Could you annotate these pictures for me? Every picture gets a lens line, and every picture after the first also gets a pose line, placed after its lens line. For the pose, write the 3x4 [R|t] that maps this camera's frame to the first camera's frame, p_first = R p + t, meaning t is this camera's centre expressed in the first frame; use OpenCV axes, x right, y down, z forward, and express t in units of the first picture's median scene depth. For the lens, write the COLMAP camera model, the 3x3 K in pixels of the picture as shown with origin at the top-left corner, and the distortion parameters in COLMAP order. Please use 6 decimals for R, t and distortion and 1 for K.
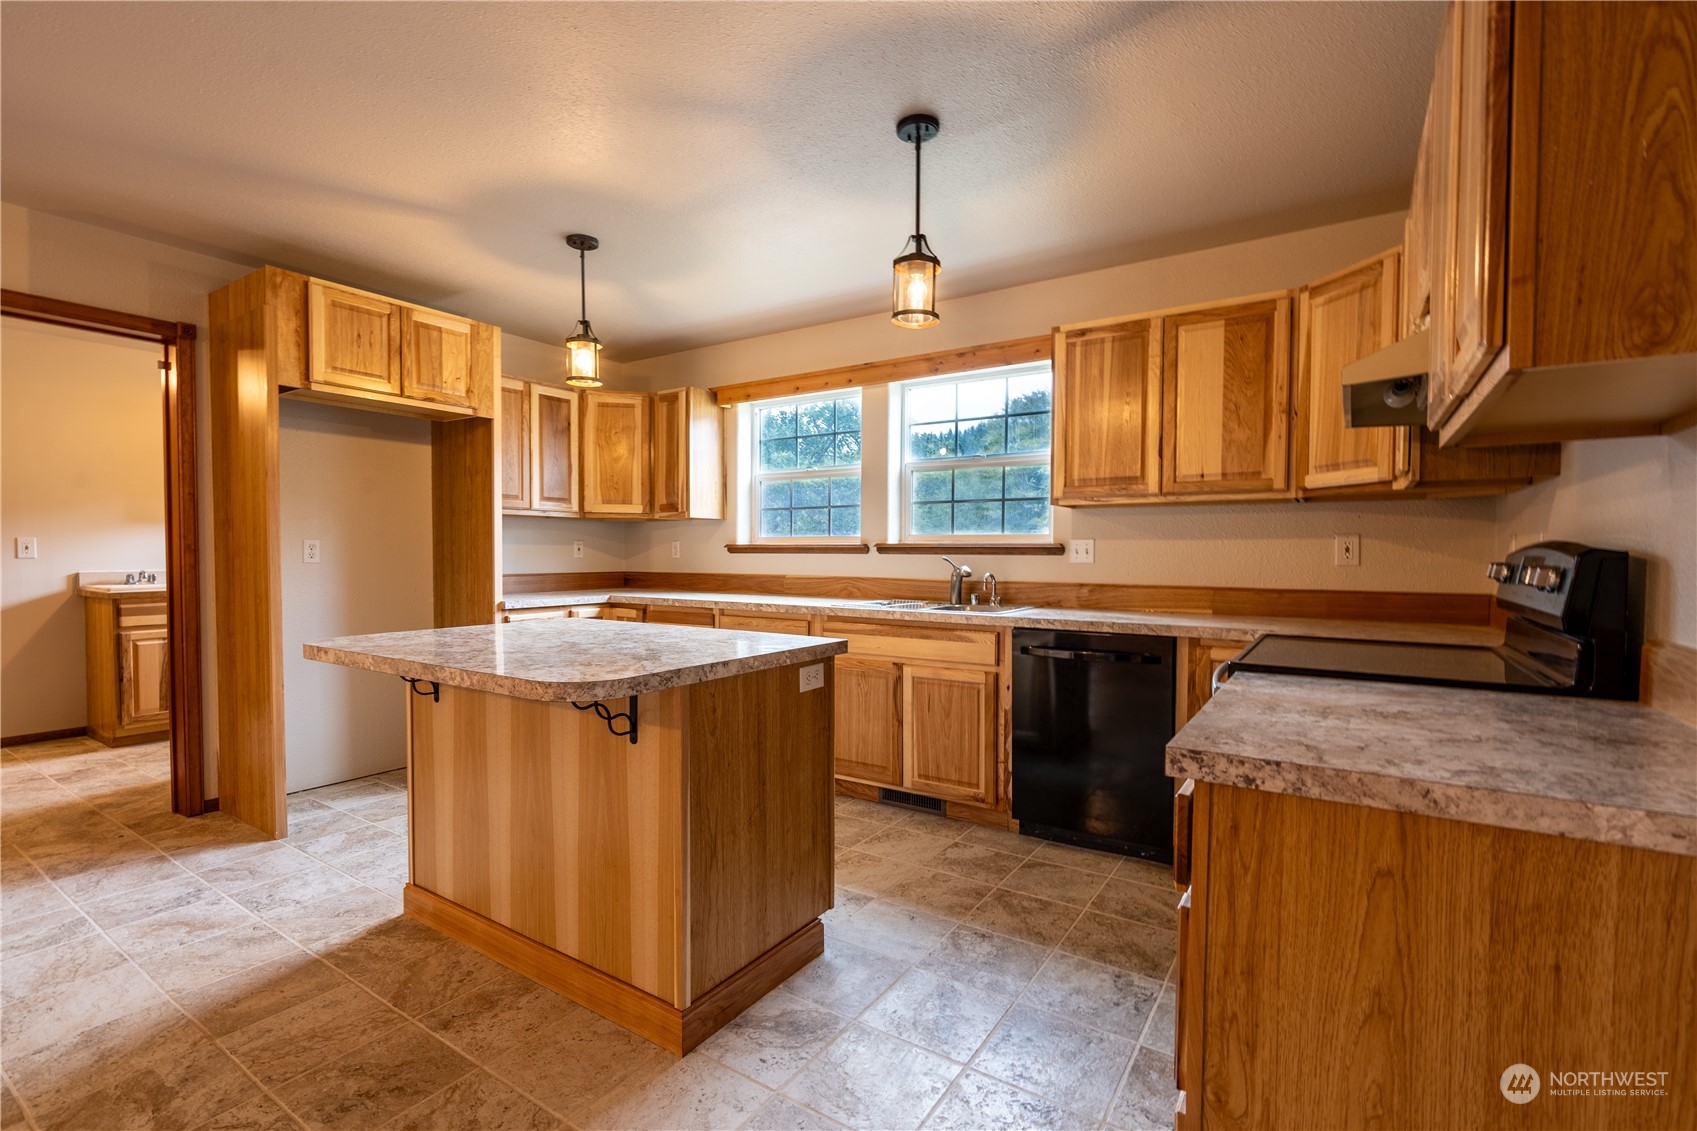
lens RADIAL K [[774.3, 0, 854.3], [0, 774.3, 569.4], [0, 0, 1]] dist [-0.008884, -0.000156]
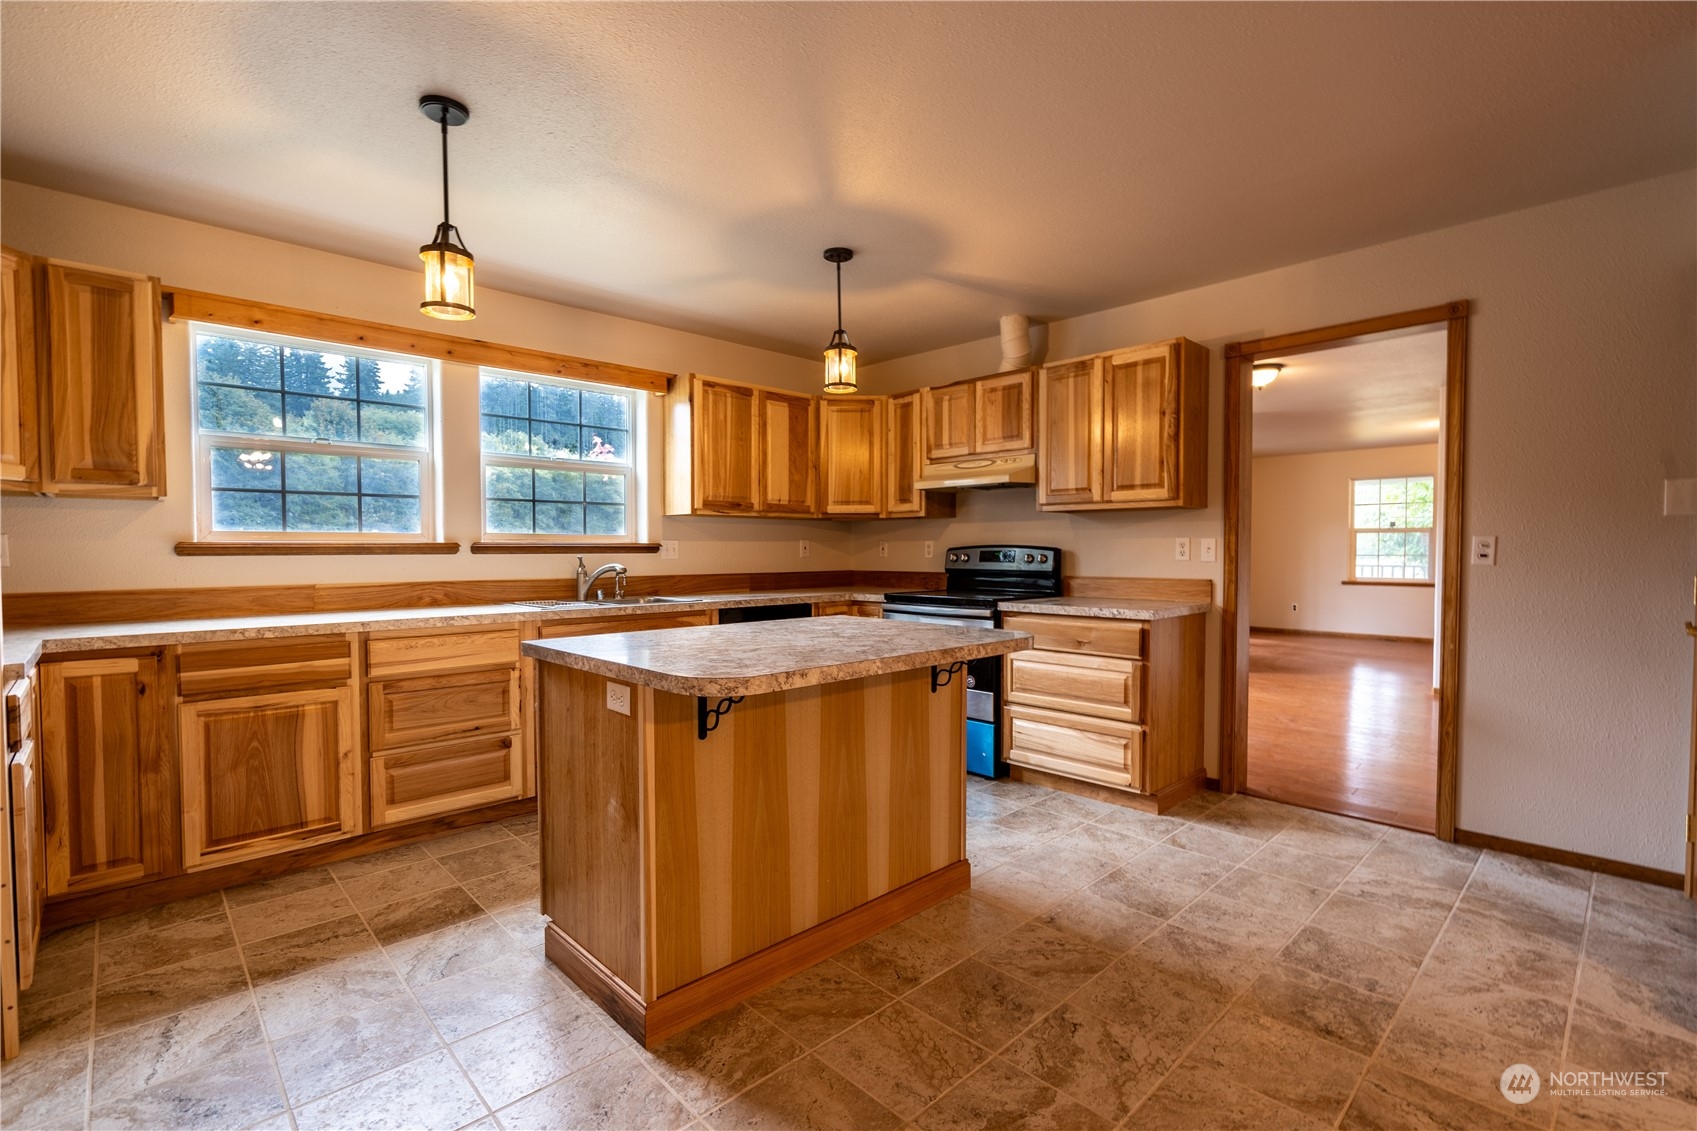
lens RADIAL K [[774.3, 0, 848.4], [0, 774.3, 568.7], [0, 0, 1]] dist [-0.008884, -0.000156]
pose [[0.212189, -0.029754, 0.976776, -1.041666], [0.023826, 0.999397, 0.025267, -0.020773], [-0.976938, 0.017911, 0.212770, 0.539658]]
